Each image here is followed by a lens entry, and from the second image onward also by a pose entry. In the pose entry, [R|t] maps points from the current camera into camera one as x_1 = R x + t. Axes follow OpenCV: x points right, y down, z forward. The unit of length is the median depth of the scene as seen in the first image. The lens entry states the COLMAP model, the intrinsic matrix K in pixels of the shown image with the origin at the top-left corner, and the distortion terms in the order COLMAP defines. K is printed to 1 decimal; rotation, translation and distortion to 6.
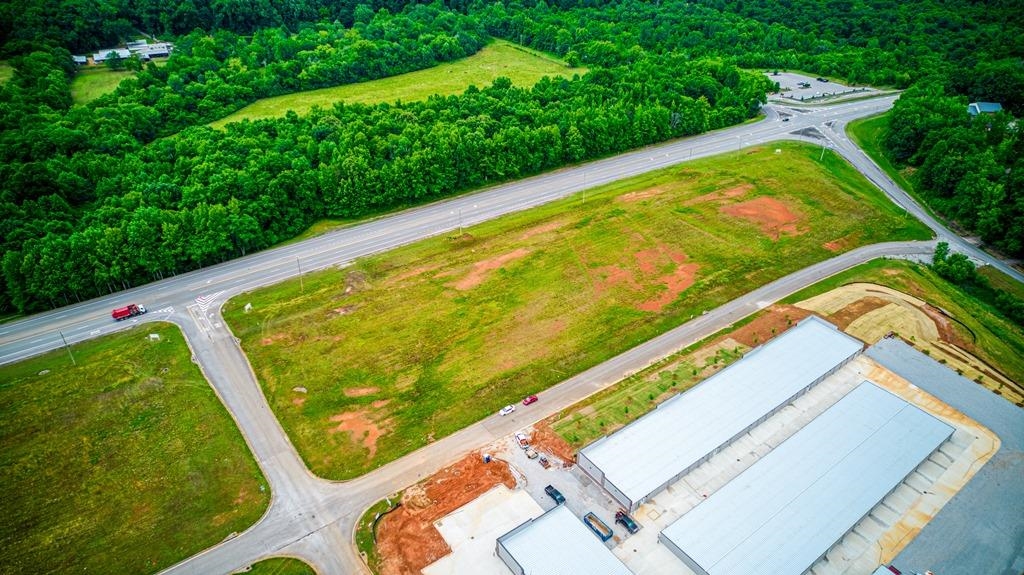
lens RADIAL K [[650.3, 0, 511.5], [0, 650.3, 288.1], [0, 0, 1]] dist [-0.043108, 0.030739]
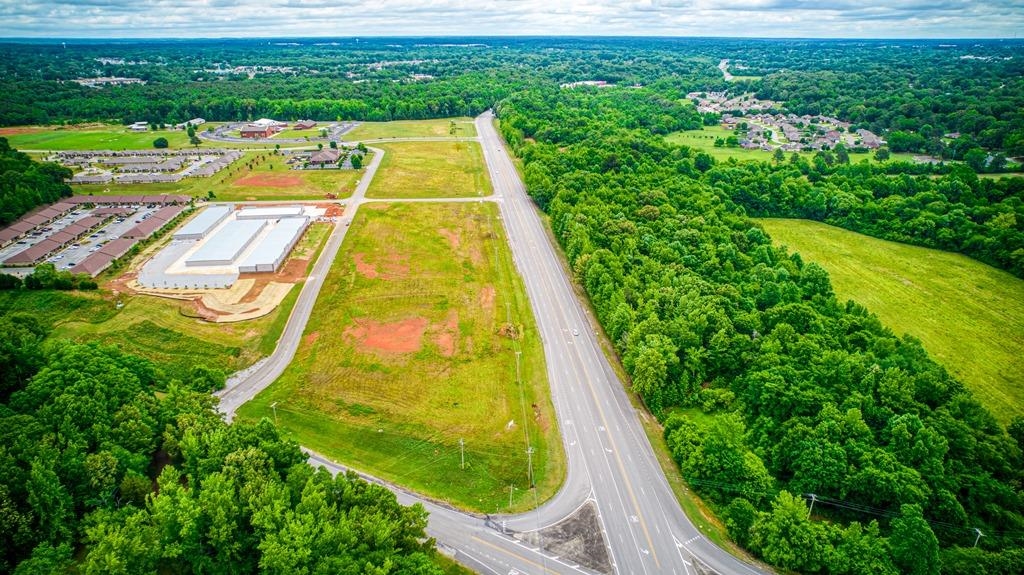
lens RADIAL K [[650.3, 0, 511.8], [0, 650.3, 289.5], [0, 0, 1]] dist [-0.043108, 0.030739]
pose [[-0.509727, 0.309424, -0.802767, 1.365192], [-0.453854, 0.695980, 0.556443, -1.009202], [0.730887, 0.647973, -0.214327, 1.673145]]
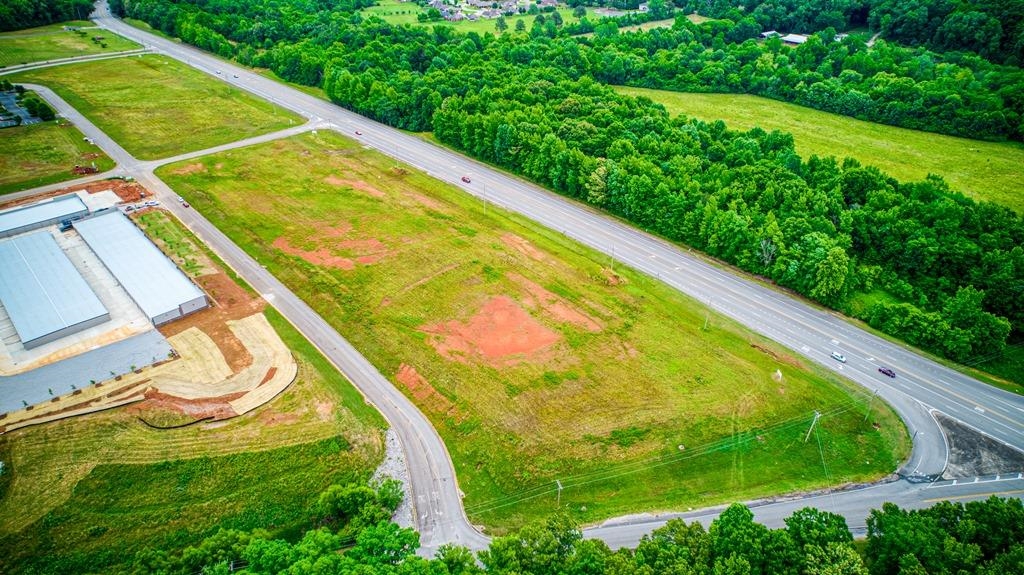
lens RADIAL K [[650.3, 0, 515.0], [0, 650.3, 291.4], [0, 0, 1]] dist [-0.043108, 0.030739]
pose [[0.122810, 0.520205, -0.845165, 1.281381], [-0.516002, 0.760921, 0.393372, -0.577317], [0.847738, 0.387797, 0.361876, 0.947687]]
